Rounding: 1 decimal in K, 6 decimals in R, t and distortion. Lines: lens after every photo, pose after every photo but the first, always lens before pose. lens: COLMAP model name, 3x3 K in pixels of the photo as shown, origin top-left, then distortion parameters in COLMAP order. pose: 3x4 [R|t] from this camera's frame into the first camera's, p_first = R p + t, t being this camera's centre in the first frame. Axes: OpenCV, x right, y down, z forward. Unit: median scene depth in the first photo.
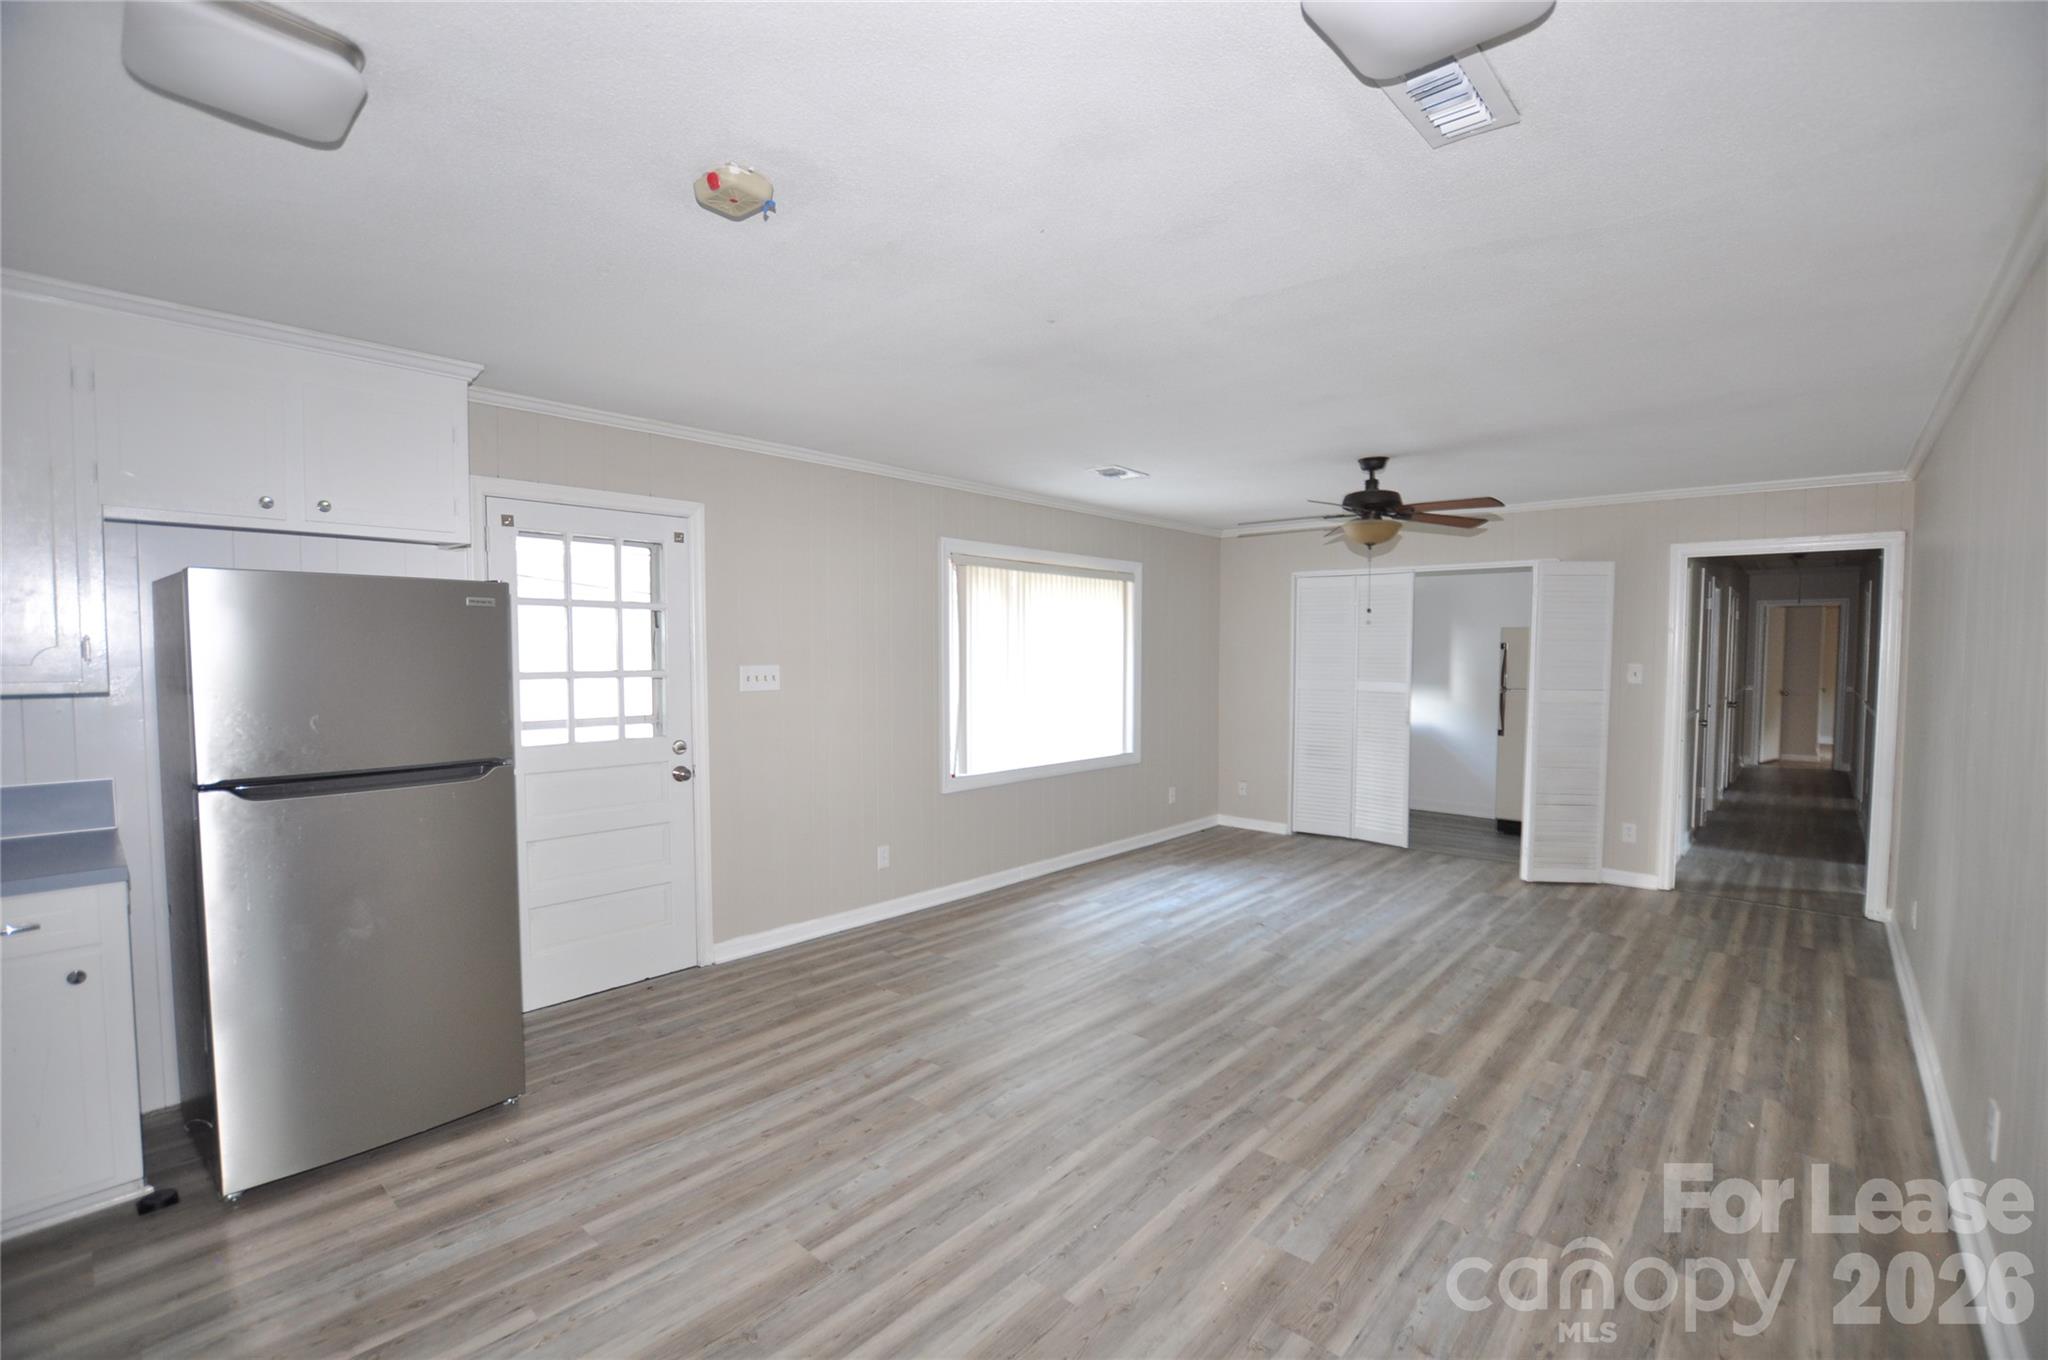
lens RADIAL K [[901.3, 0, 1028.9], [0, 901.3, 694.4], [0, 0, 1]] dist [-0.028321, 0.000555]
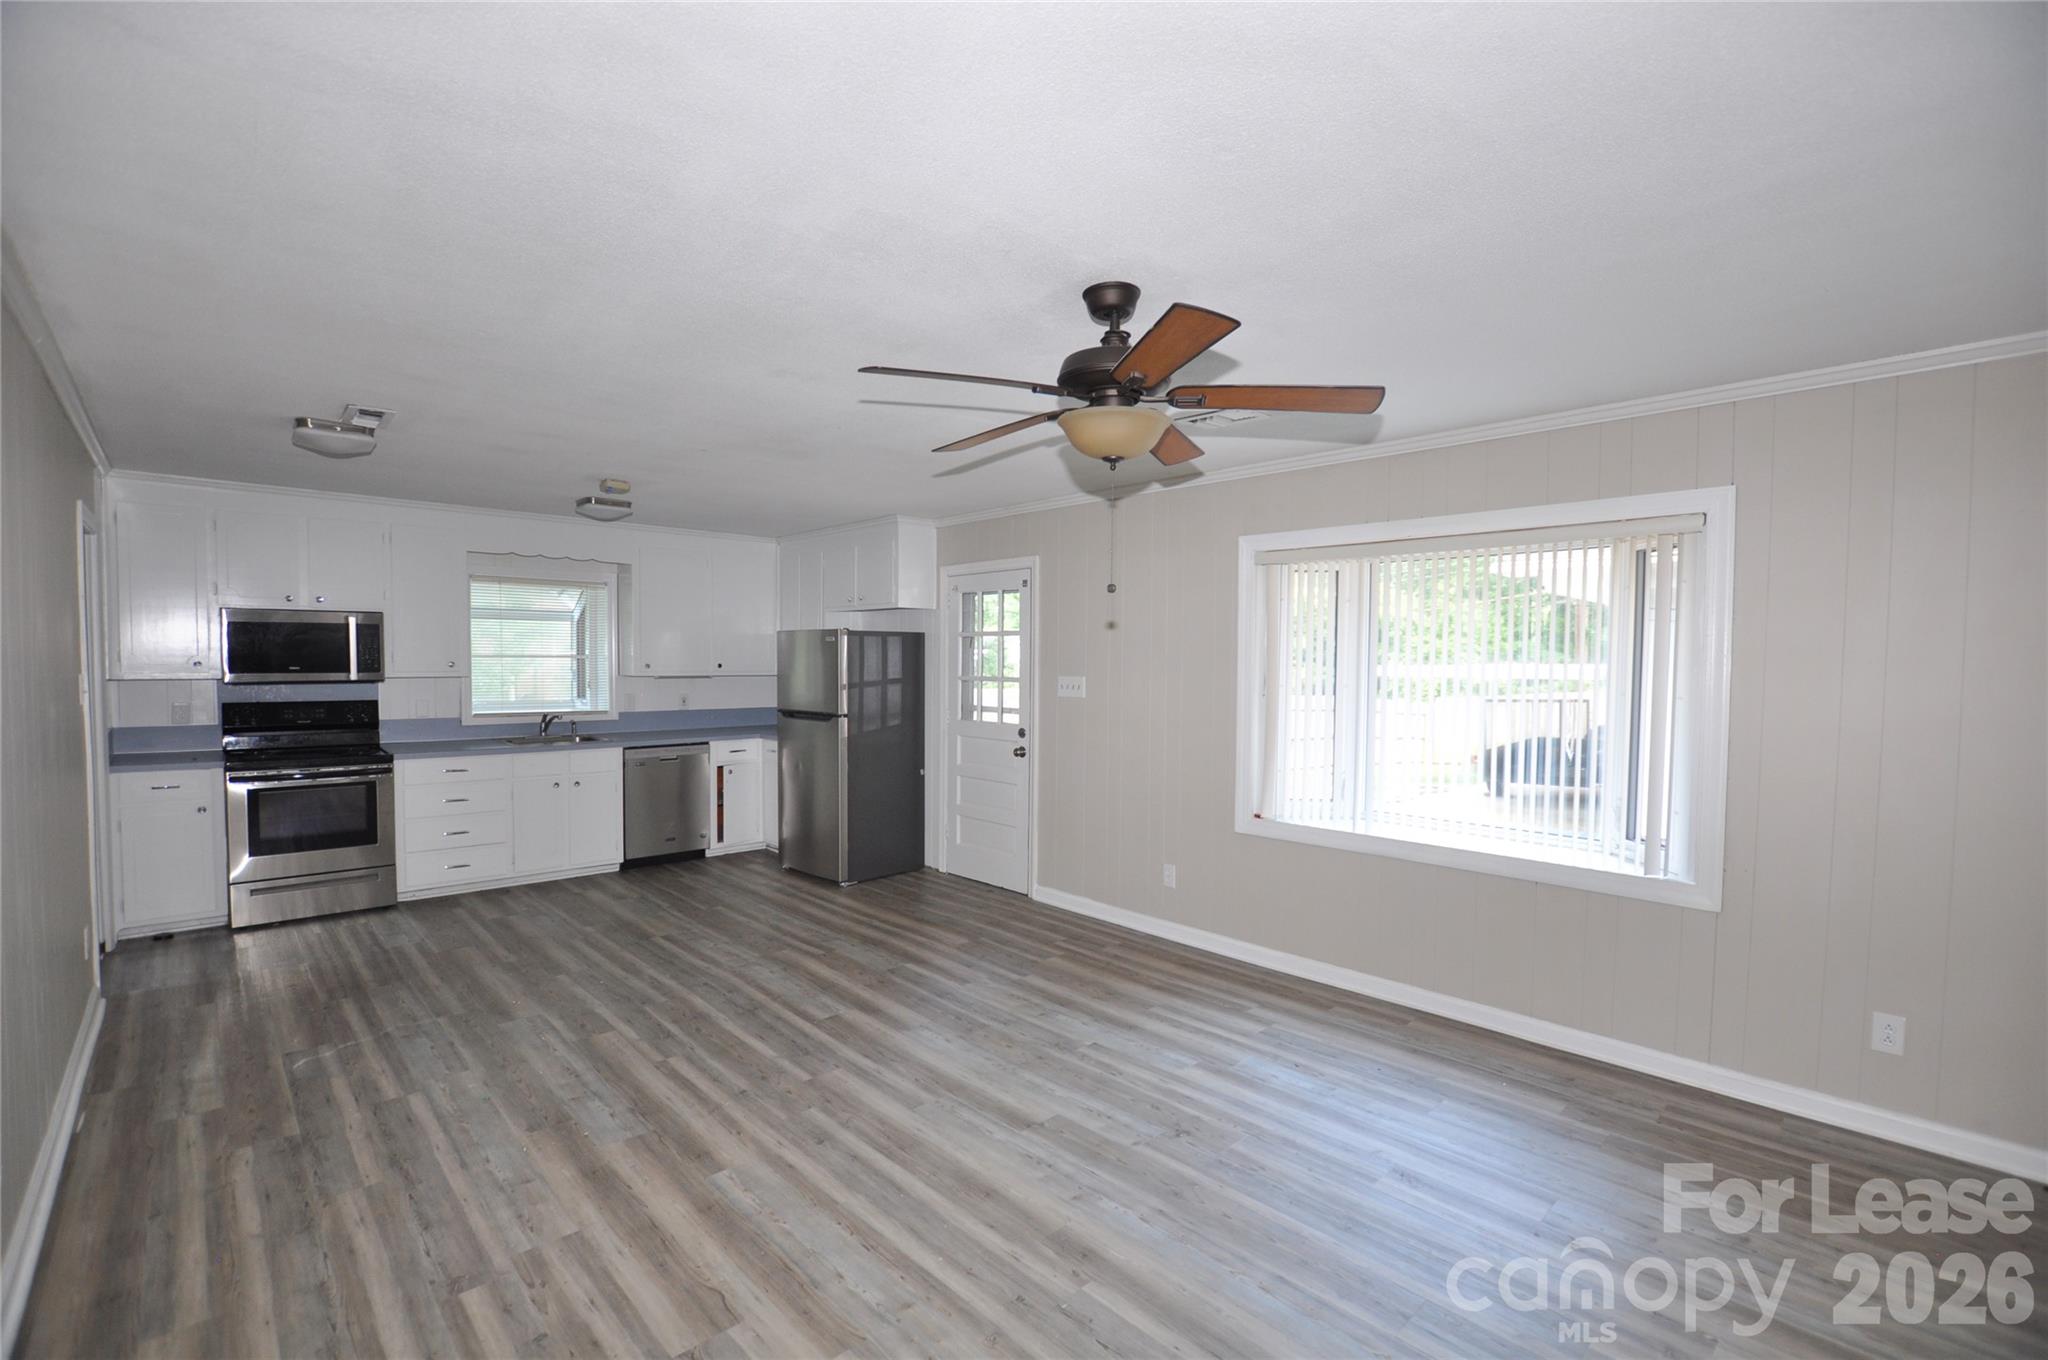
lens RADIAL K [[901.3, 0, 1028.9], [0, 901.3, 694.4], [0, 0, 1]] dist [-0.028321, 0.000555]
pose [[-0.085730, 0.033023, -0.995771, 1.059984], [-0.058518, 0.997558, 0.038120, -0.058115], [0.994598, 0.061539, -0.083588, 1.181582]]
